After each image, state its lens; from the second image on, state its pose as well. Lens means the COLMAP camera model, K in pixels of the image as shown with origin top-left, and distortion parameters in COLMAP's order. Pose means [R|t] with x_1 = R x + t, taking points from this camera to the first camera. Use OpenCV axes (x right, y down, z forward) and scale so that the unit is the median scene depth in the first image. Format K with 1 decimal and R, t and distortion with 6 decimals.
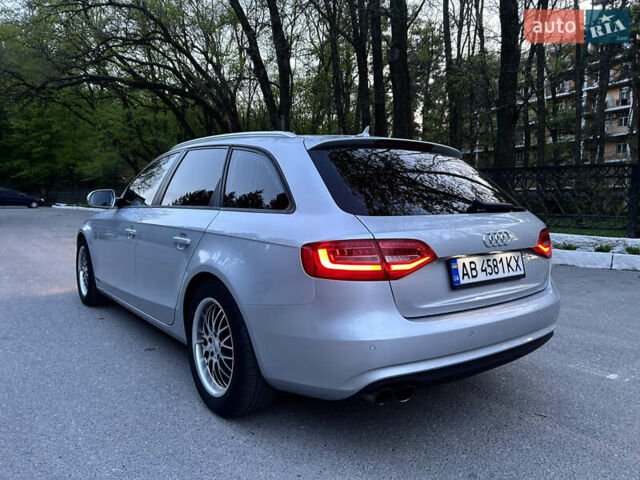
lens RADIAL K [[482.6, 0, 326.2], [0, 482.6, 240.8], [0, 0, 1]] dist [0.060673, -0.059273]
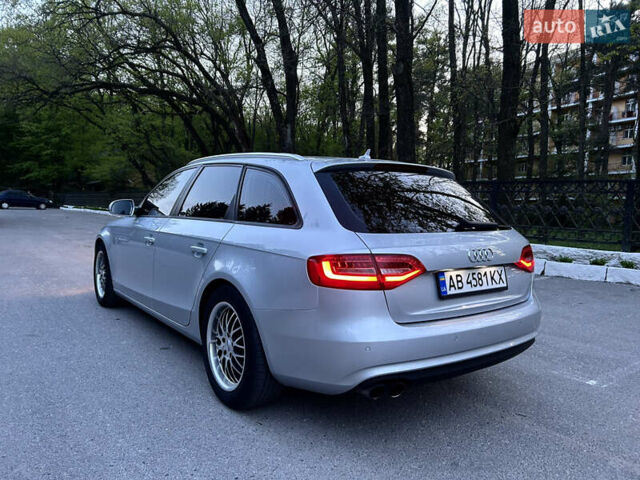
lens RADIAL K [[482.6, 0, 323.0], [0, 482.6, 240.1], [0, 0, 1]] dist [0.060673, -0.059273]
pose [[0.999740, 0.019129, -0.012450, -0.001128], [-0.019293, 0.999726, -0.013224, -0.012468], [0.012193, 0.013461, 0.999835, -0.099589]]
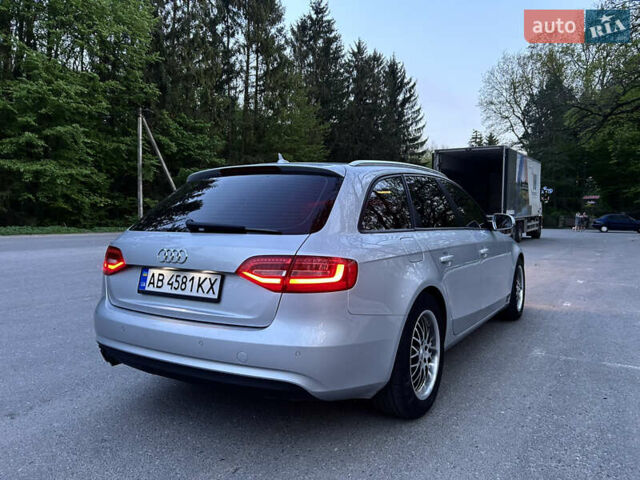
lens RADIAL K [[482.6, 0, 319.1], [0, 482.6, 246.1], [0, 0, 1]] dist [0.060673, -0.059273]
pose [[0.347339, 0.050453, -0.936381, 1.103628], [-0.088442, 0.995863, 0.020852, -0.056216], [0.933560, 0.075572, 0.350365, 0.714252]]
